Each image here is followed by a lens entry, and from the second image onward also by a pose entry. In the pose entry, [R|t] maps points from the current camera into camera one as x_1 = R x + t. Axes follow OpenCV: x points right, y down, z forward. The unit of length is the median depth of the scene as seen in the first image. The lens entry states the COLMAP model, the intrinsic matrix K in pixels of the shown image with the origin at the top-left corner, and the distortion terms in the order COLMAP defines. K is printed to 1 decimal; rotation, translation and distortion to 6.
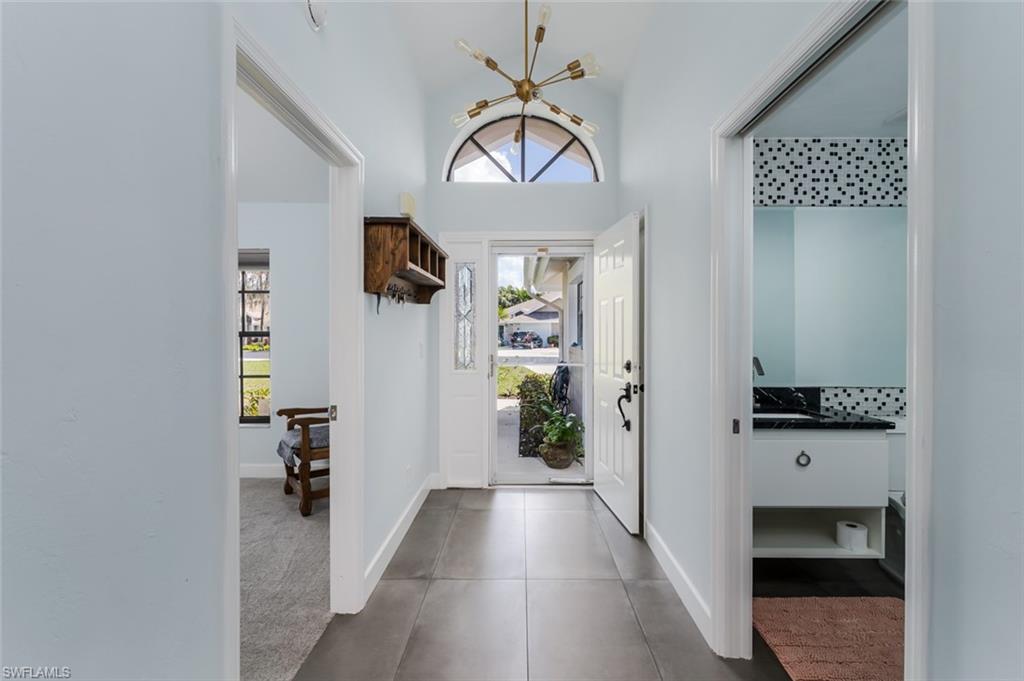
lens RADIAL K [[501.0, 0, 519.3], [0, 501.0, 335.8], [0, 0, 1]] dist [-0.000864, 0.000319]
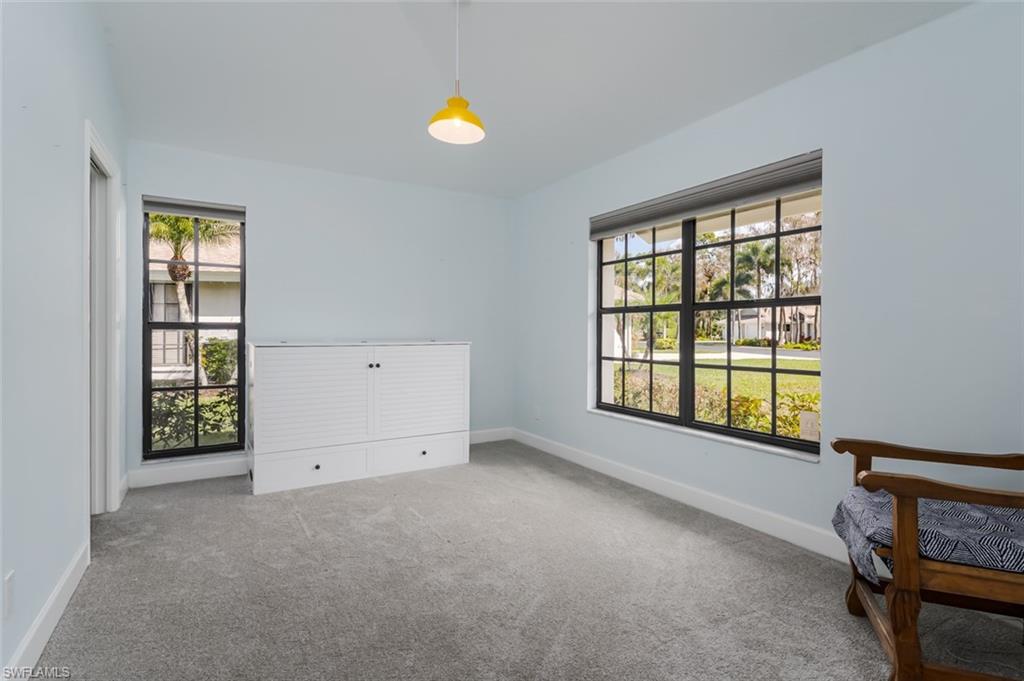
lens RADIAL K [[501.0, 0, 519.5], [0, 501.0, 333.8], [0, 0, 1]] dist [-0.000864, 0.000319]
pose [[0.532121, 0.006241, -0.846645, -0.194898], [-0.010712, 0.999942, 0.000638, 0.038343], [0.846600, 0.008730, 0.532157, 0.400495]]
